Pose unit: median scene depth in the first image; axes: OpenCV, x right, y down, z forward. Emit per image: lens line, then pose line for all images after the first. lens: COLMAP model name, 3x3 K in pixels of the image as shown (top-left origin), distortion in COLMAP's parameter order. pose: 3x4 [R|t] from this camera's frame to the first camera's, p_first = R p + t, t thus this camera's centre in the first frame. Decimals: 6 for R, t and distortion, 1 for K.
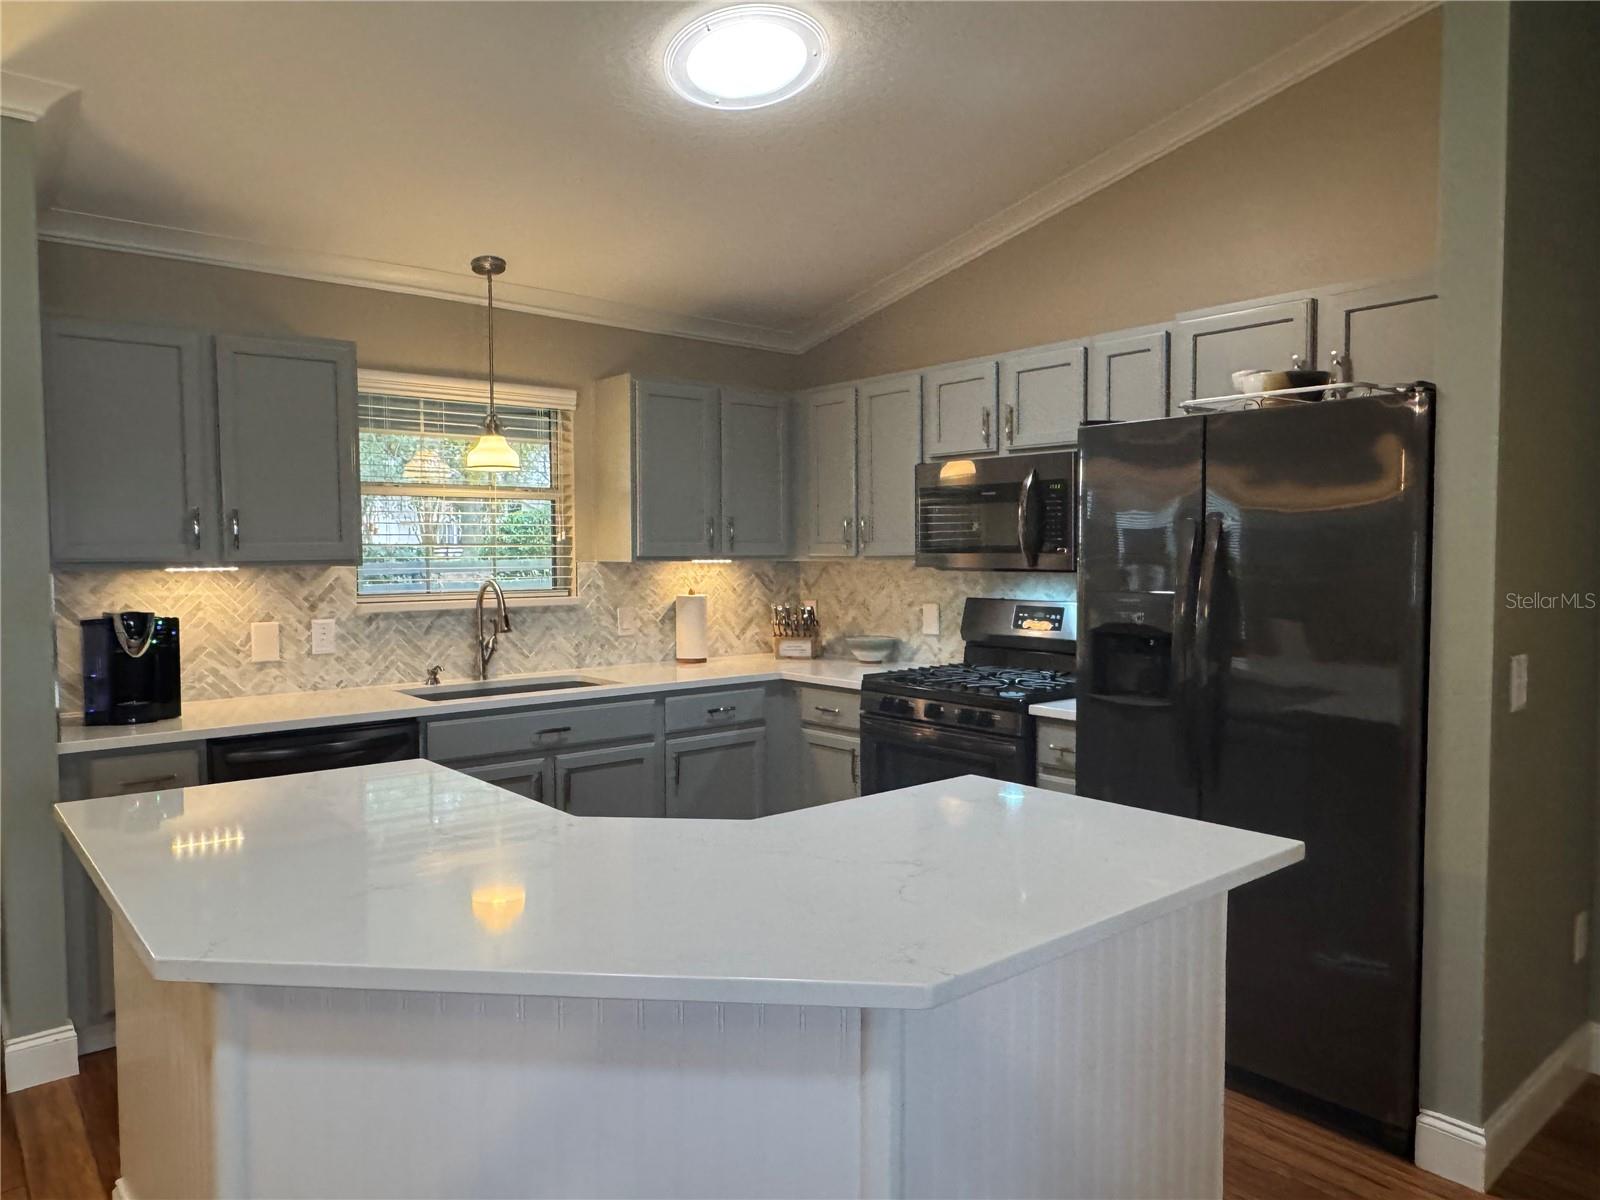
lens RADIAL K [[1074.4, 0, 798.0], [0, 1074.4, 600.6], [0, 0, 1]] dist [-0.006179, 0.002672]
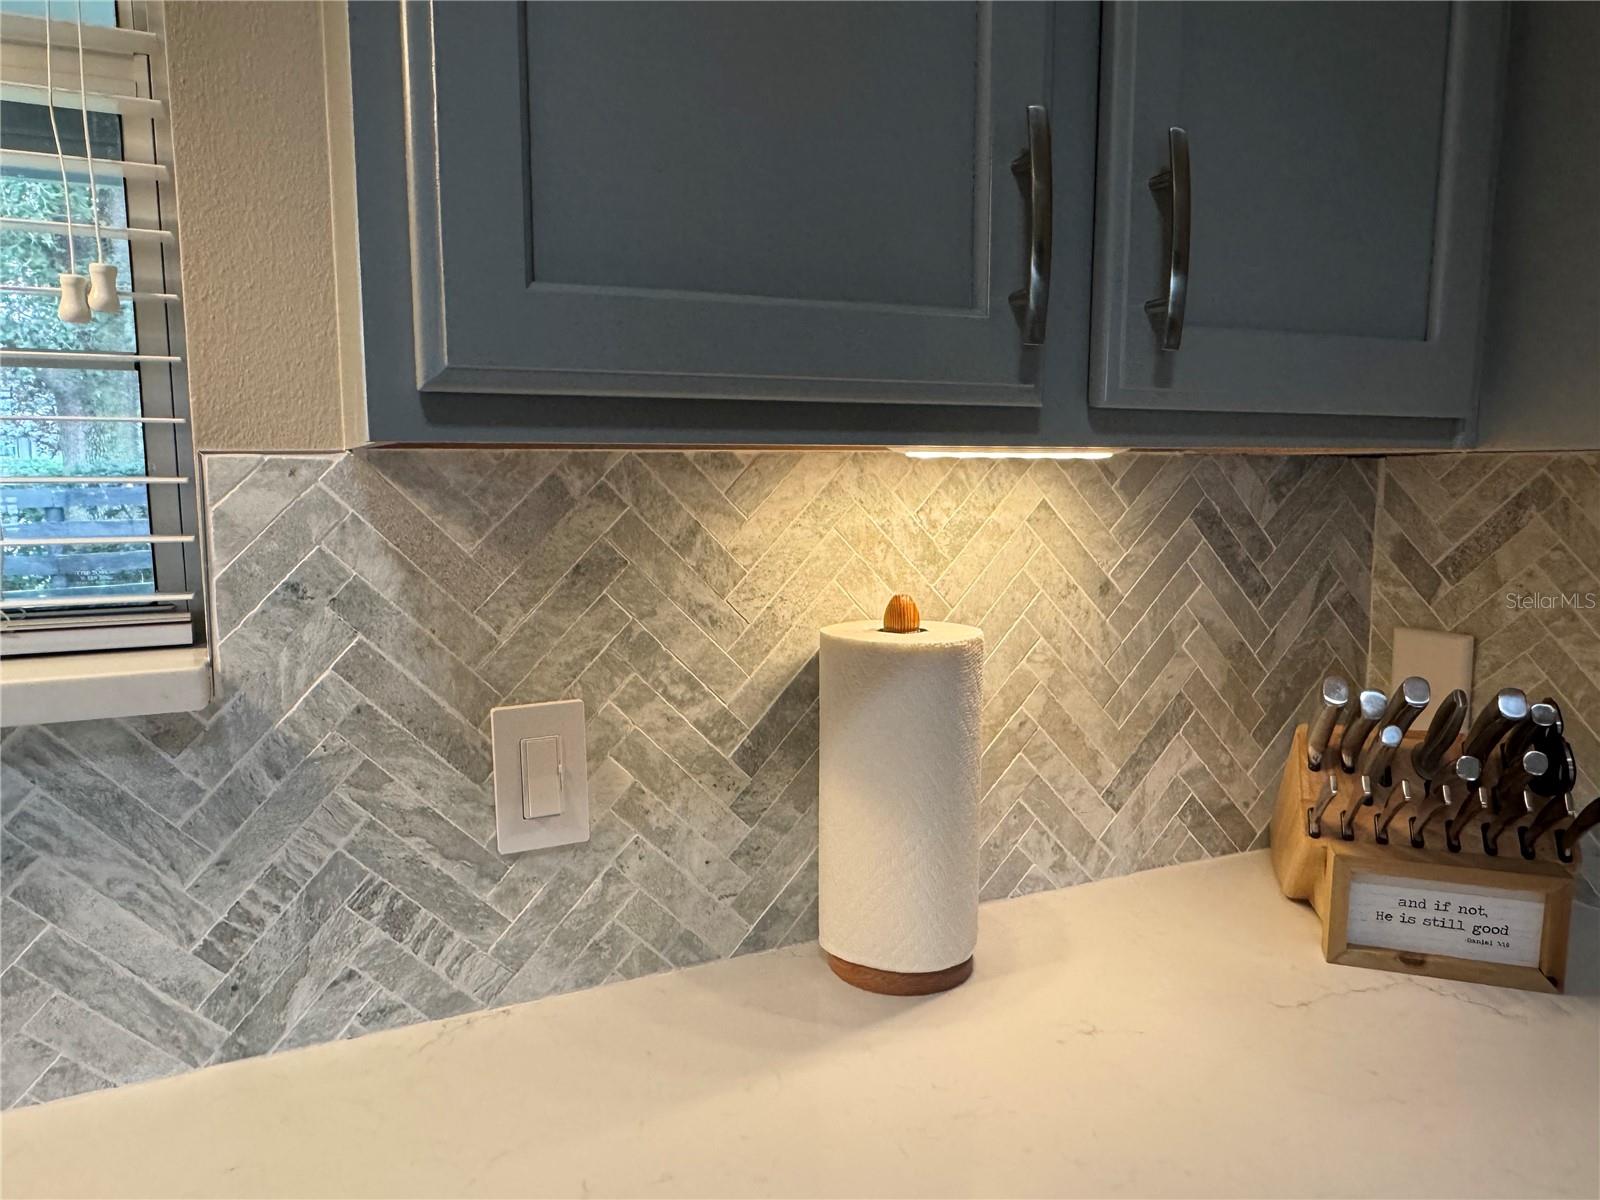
lens RADIAL K [[1074.4, 0, 767.6], [0, 1074.4, 605.3], [0, 0, 1]] dist [-0.006179, 0.002672]
pose [[0.965417, 0.033790, -0.258511, -0.077950], [-0.012114, 0.996308, 0.084986, -0.027651], [0.260429, -0.078916, 0.962263, 0.867927]]
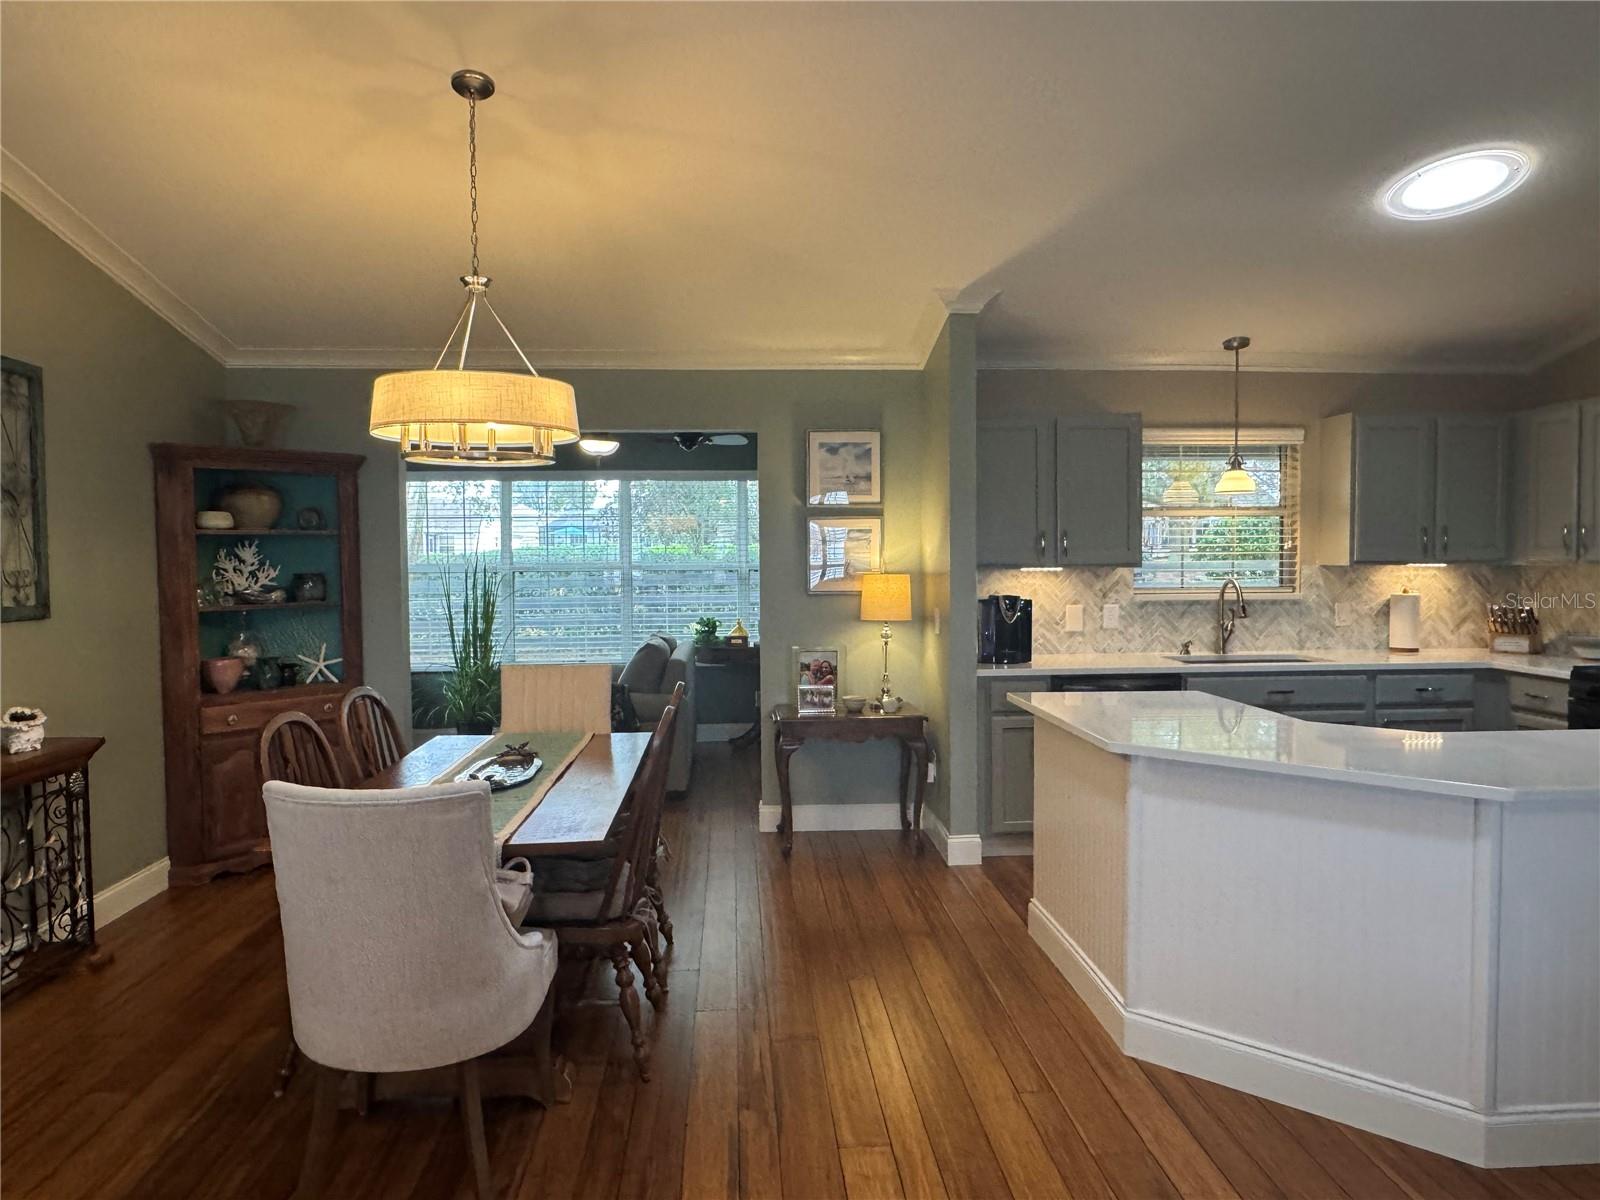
lens RADIAL K [[1074.4, 0, 796.5], [0, 1074.4, 596.8], [0, 0, 1]] dist [-0.006179, 0.002672]
pose [[0.807476, 0.022312, -0.589478, 0.057929], [-0.024098, 0.999698, 0.004829, 0.009141], [0.589408, 0.010306, 0.807770, -0.359272]]
